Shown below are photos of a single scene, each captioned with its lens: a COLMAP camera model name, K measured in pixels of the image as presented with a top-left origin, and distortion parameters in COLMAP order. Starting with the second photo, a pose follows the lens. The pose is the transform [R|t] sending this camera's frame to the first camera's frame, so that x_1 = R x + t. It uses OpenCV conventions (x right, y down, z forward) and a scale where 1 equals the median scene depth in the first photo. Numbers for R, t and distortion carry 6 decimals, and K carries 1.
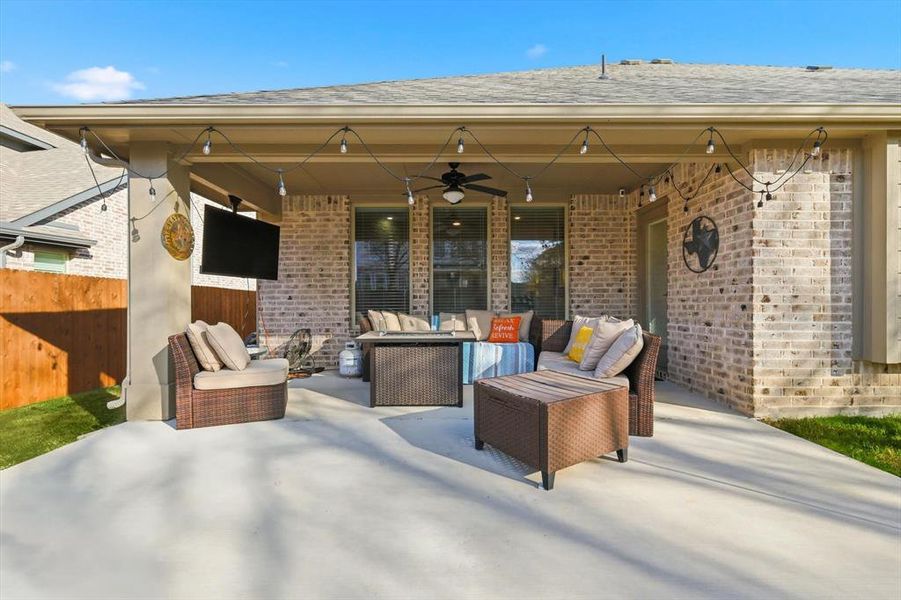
lens RADIAL K [[393.6, 0, 448.7], [0, 393.6, 302.4], [0, 0, 1]] dist [0.001709, 0.000449]
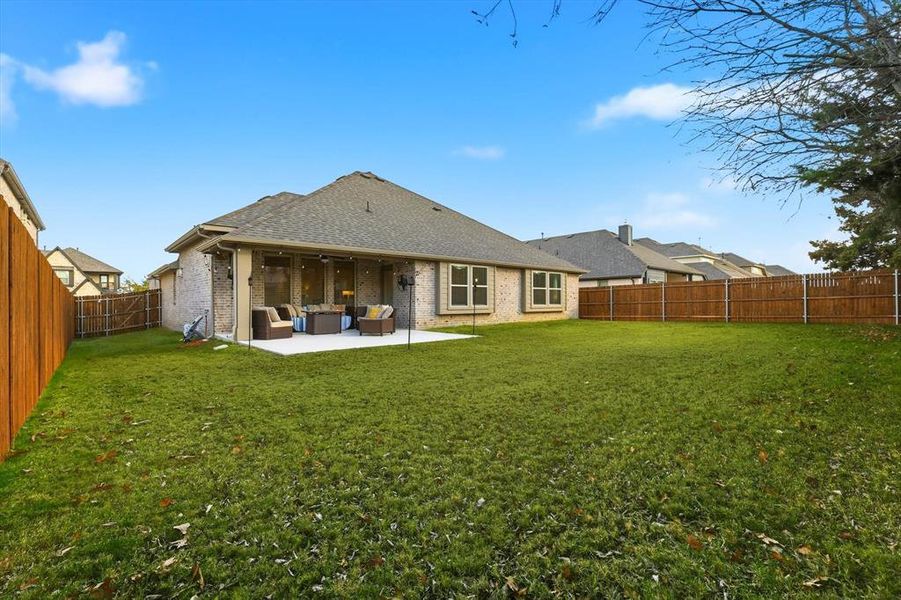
lens RADIAL K [[393.6, 0, 450.2], [0, 393.6, 299.6], [0, 0, 1]] dist [0.001709, 0.000449]
pose [[0.740433, -0.003754, 0.672119, -1.367805], [0.004131, 0.999991, 0.001034, -0.008074], [-0.672117, 0.002011, 0.740442, -1.822547]]
